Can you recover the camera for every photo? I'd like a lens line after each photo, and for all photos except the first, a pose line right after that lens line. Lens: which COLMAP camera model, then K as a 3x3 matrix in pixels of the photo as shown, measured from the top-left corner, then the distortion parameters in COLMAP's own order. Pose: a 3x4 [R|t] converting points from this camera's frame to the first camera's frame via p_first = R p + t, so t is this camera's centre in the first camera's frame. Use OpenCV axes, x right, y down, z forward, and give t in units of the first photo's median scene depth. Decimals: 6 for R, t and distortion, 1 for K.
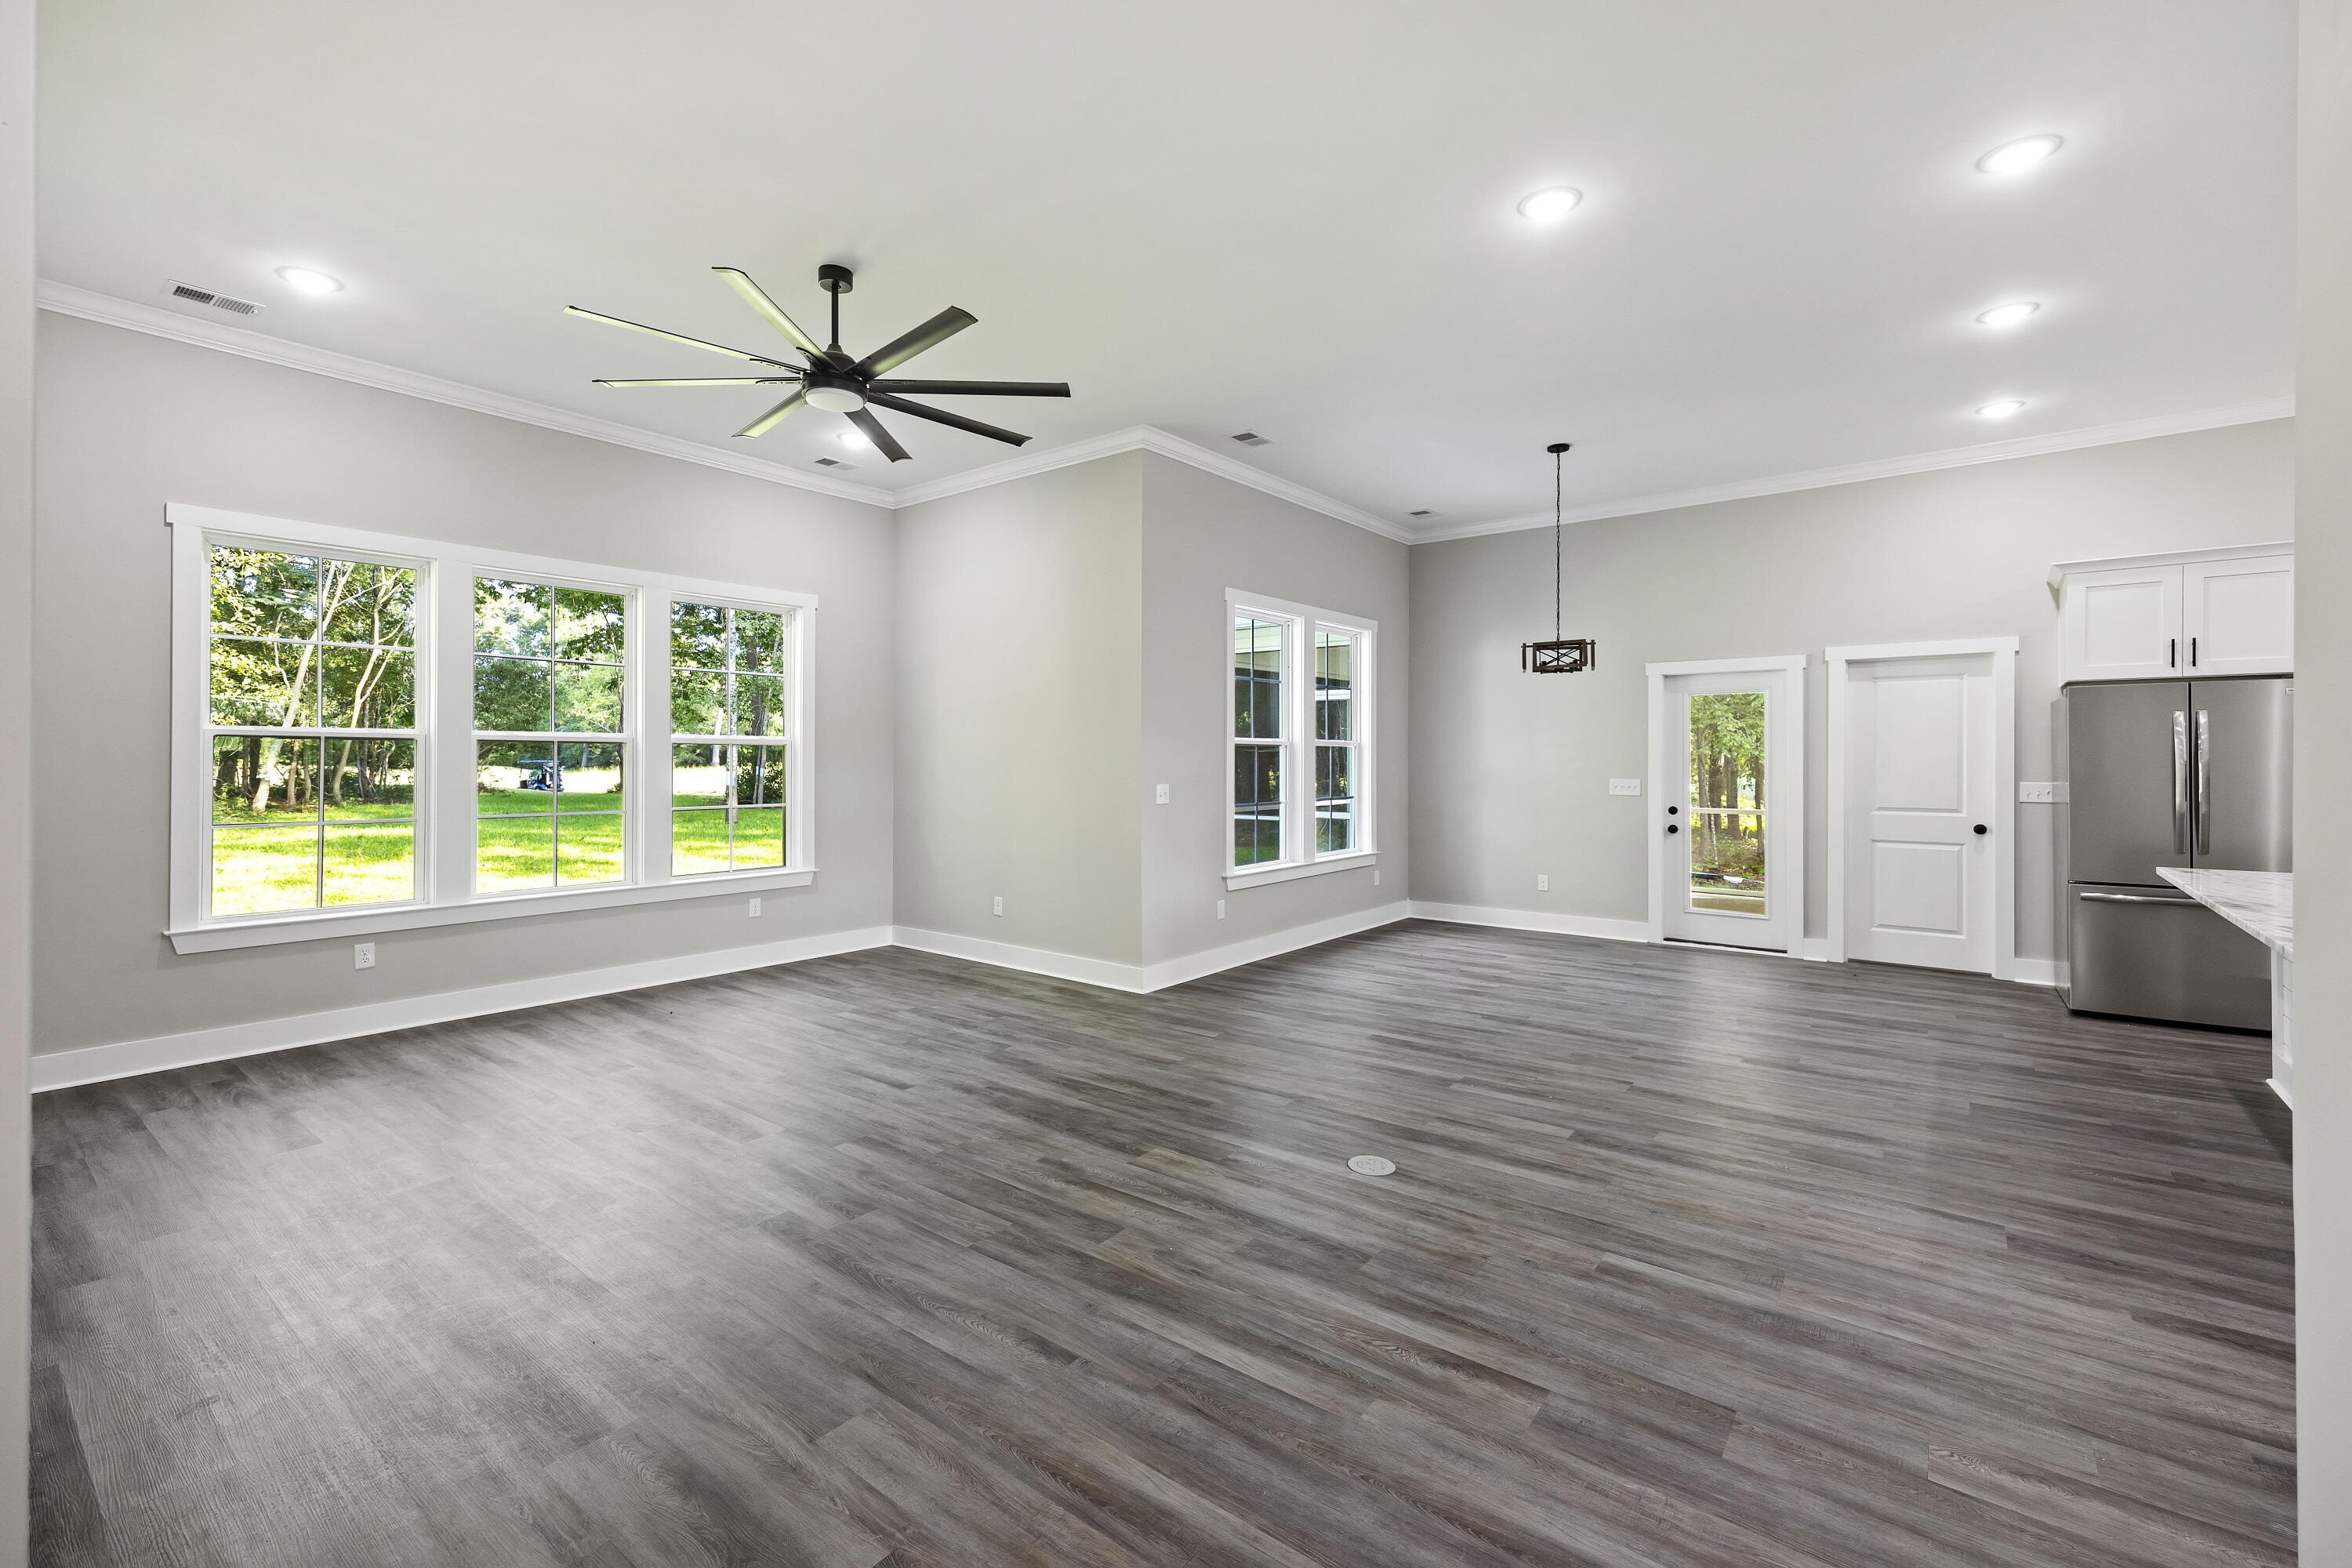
lens RADIAL K [[977.9, 0, 1178.3], [0, 977.9, 762.6], [0, 0, 1]] dist [0.009006, -0.000238]
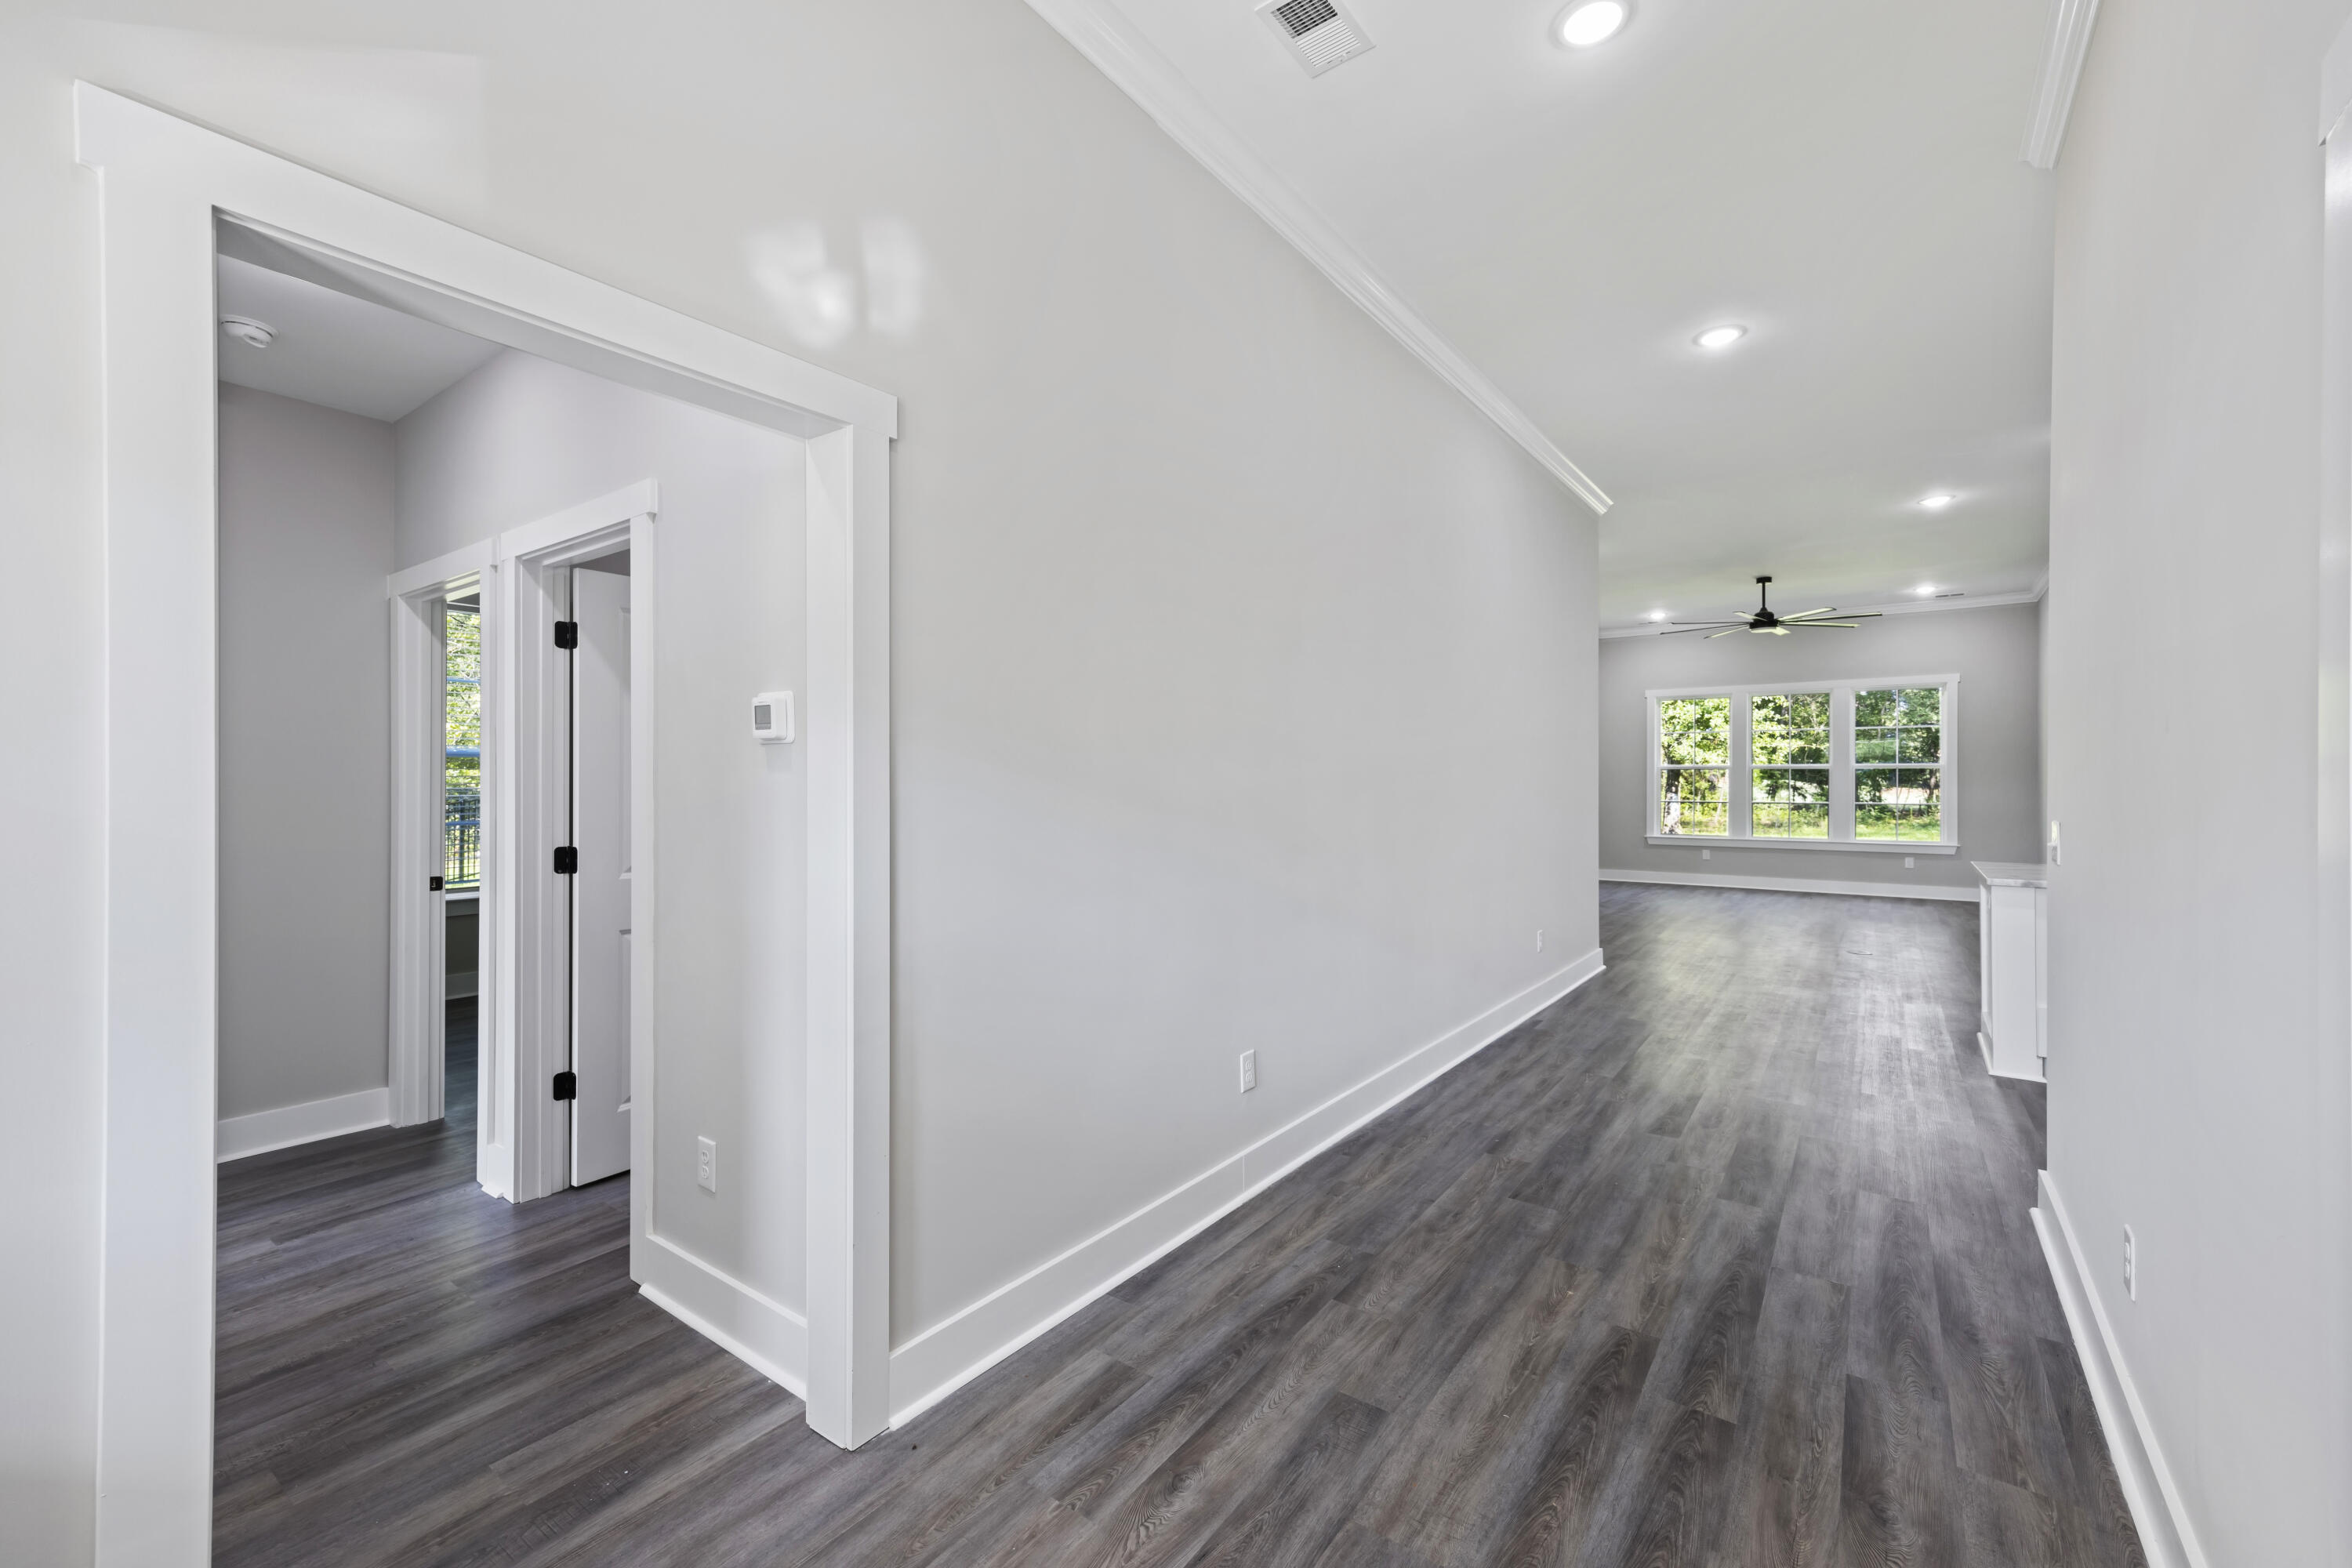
lens RADIAL K [[958.4, 0, 1176.0], [0, 958.4, 784.0], [0, 0, 1]] dist [0.015461, -0.000257]
pose [[0.030946, 0.002743, -0.999517, 1.789135], [-0.002779, 0.999993, 0.002658, 0.013521], [0.999517, 0.002695, 0.030953, -0.485432]]
